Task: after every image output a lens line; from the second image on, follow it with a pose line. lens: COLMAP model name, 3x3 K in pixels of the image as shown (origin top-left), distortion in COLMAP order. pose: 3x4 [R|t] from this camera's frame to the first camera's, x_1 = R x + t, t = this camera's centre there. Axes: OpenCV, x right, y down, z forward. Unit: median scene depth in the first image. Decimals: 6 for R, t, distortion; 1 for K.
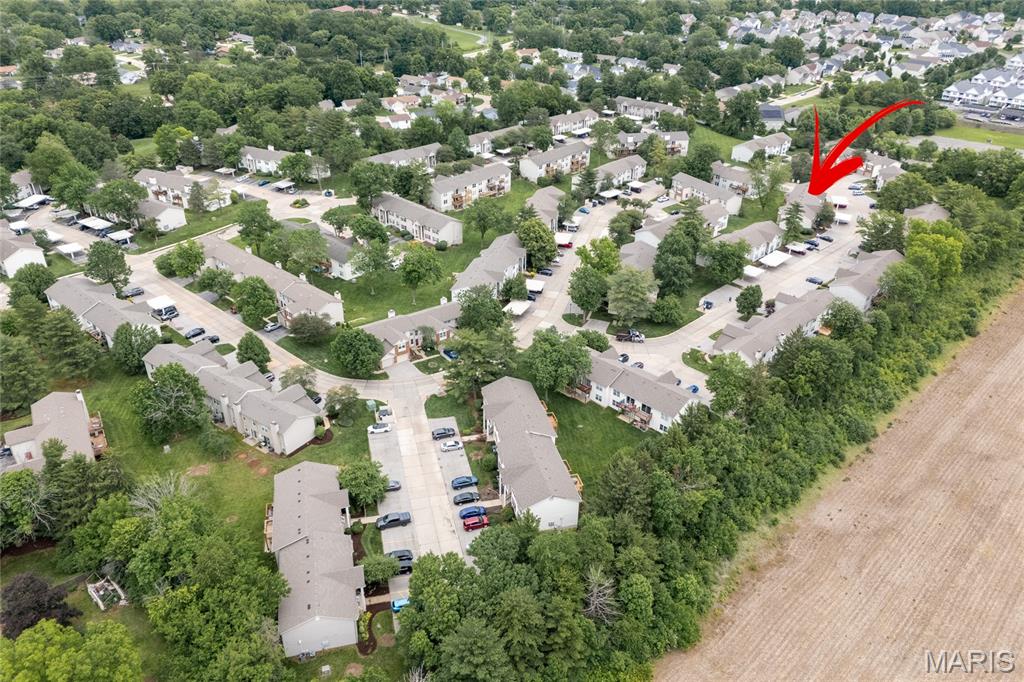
lens RADIAL K [[752.8, 0, 513.1], [0, 752.8, 309.7], [0, 0, 1]] dist [0.094218, -0.081213]
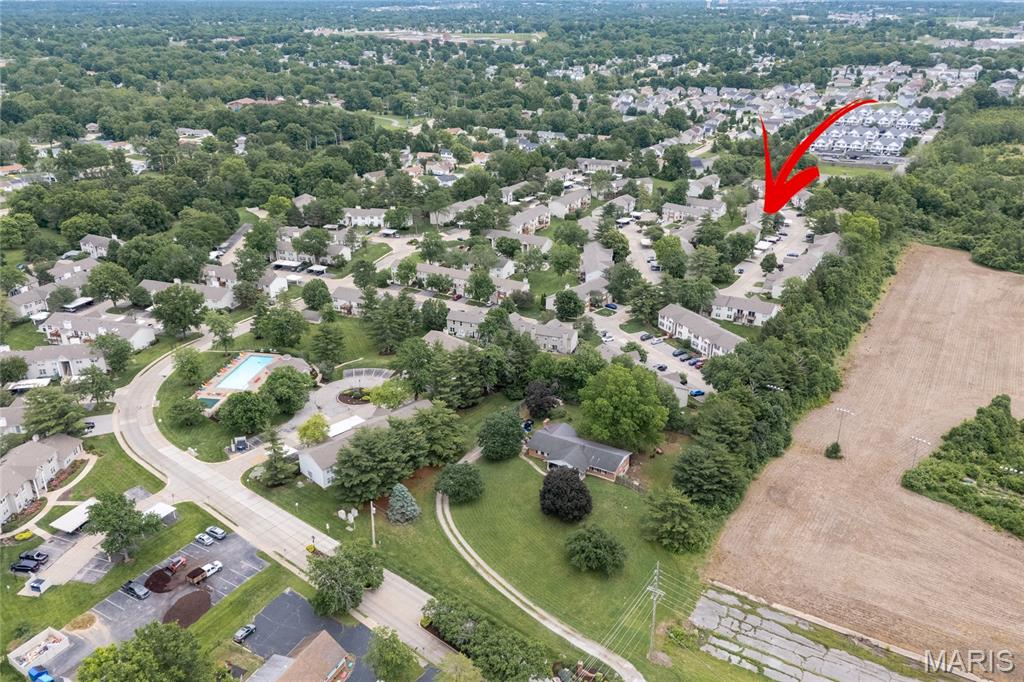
lens RADIAL K [[752.8, 0, 513.1], [0, 752.8, 309.7], [0, 0, 1]] dist [0.094218, -0.081213]
pose [[0.978718, -0.094196, 0.182315, -0.228625], [0.111188, 0.990130, -0.085326, 0.070795], [-0.172478, 0.103781, 0.979531, -0.206898]]
